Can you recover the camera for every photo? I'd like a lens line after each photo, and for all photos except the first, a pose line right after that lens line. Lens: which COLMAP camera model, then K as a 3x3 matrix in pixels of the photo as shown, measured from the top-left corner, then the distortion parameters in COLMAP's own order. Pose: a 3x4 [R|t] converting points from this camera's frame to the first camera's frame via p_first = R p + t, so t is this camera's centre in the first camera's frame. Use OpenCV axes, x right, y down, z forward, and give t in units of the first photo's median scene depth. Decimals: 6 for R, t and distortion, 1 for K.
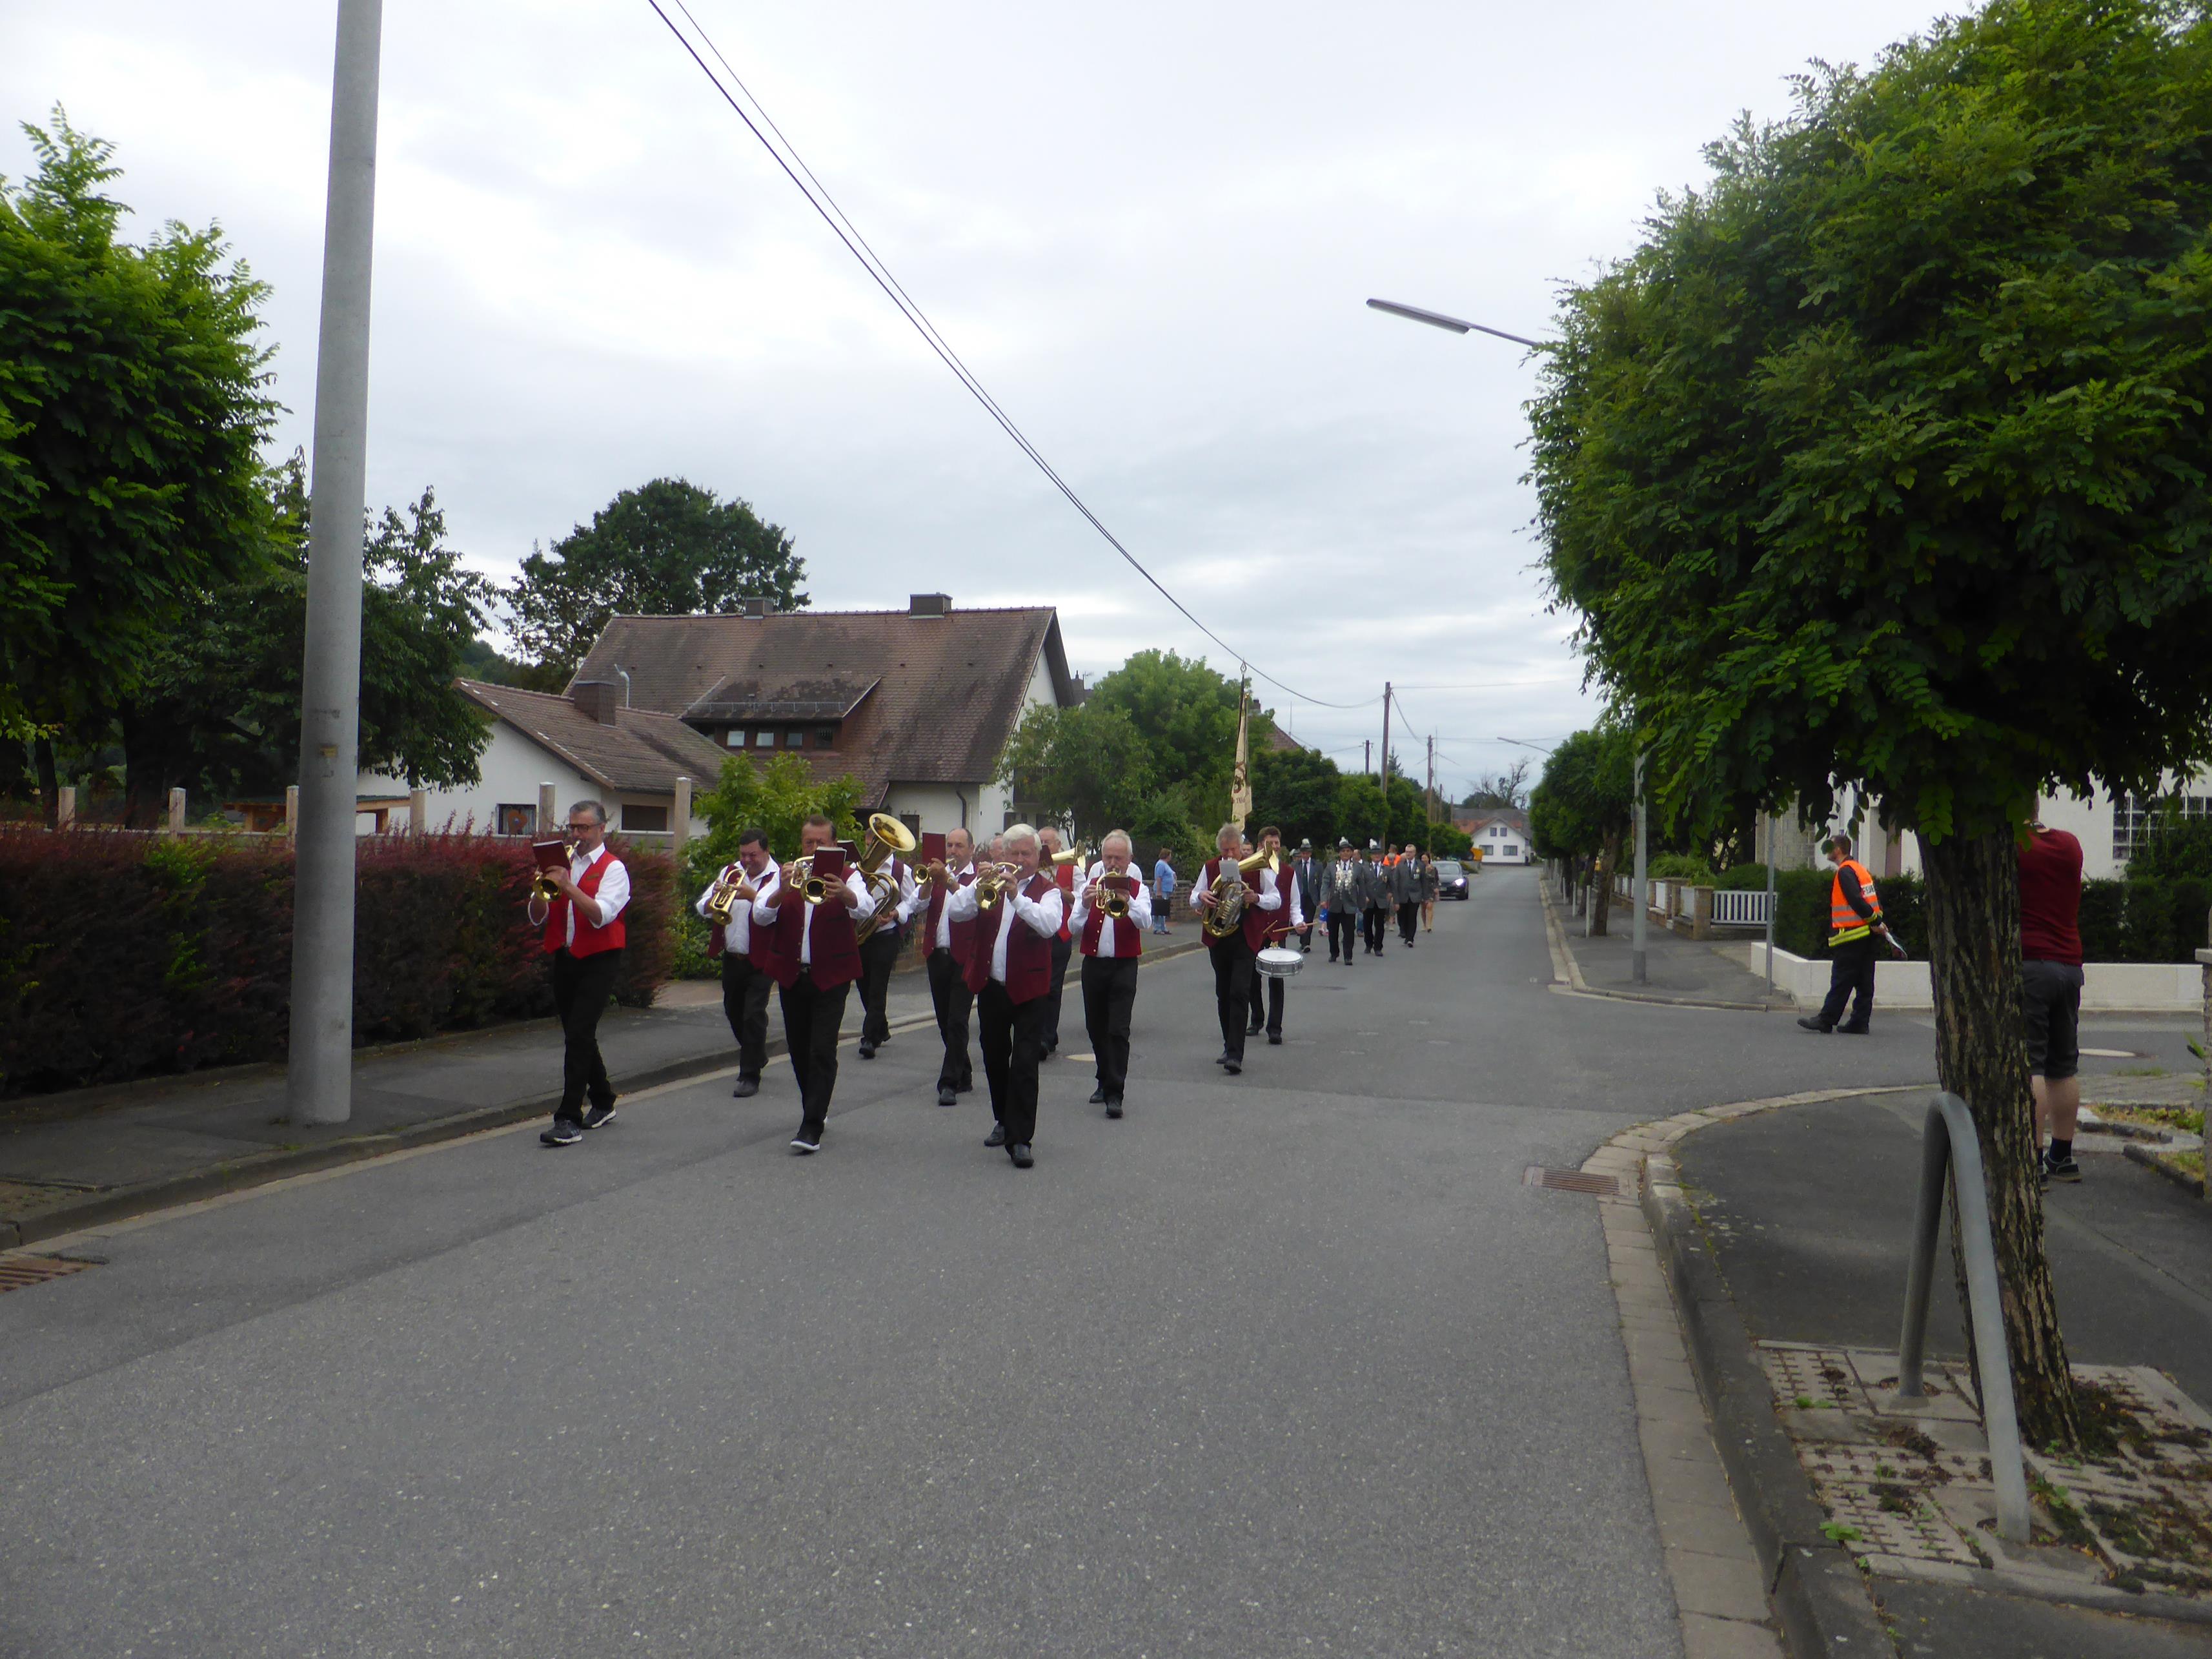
lens RADIAL K [[1617.1, 0, 1101.5], [0, 1617.1, 805.1], [0, 0, 1]] dist [-0.048628, 0.031760]
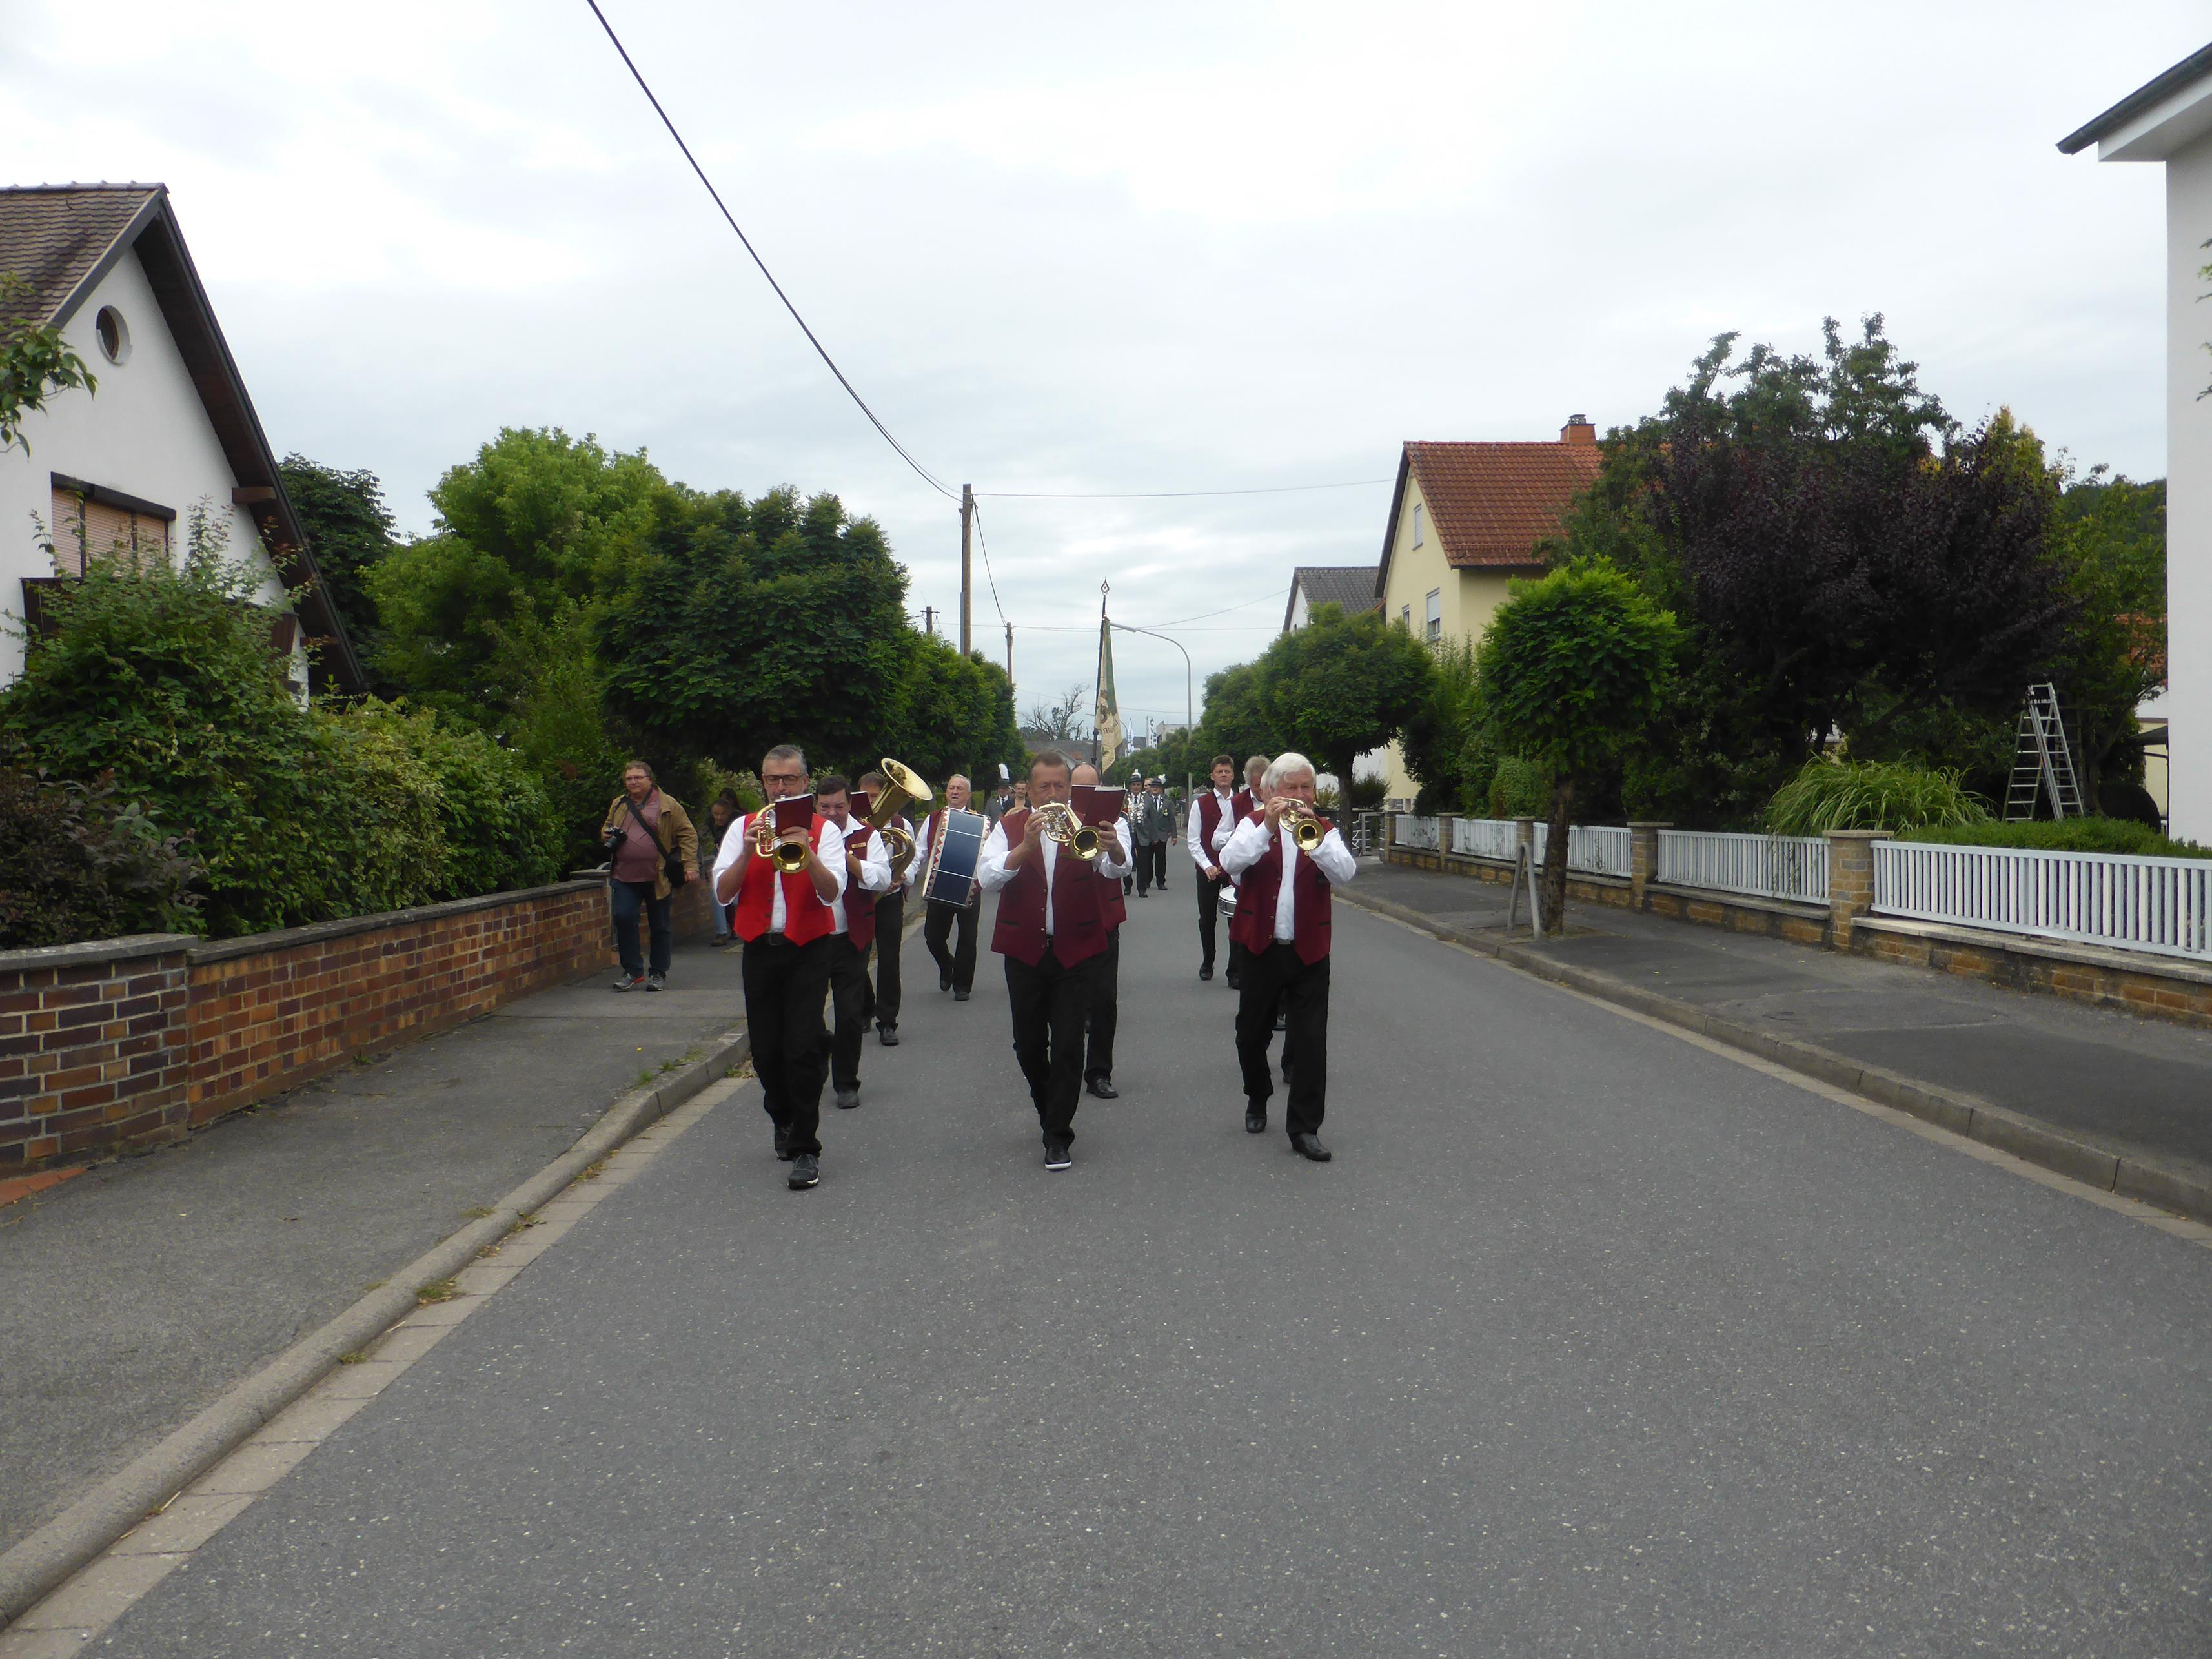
lens RADIAL K [[1617.1, 0, 1087.2], [0, 1617.1, 812.8], [0, 0, 1]] dist [-0.048628, 0.031760]
pose [[0.962890, -0.035789, 0.267509, 0.755000], [0.024911, 0.998723, 0.043946, 0.178189], [-0.268740, -0.035651, 0.962553, 5.333901]]
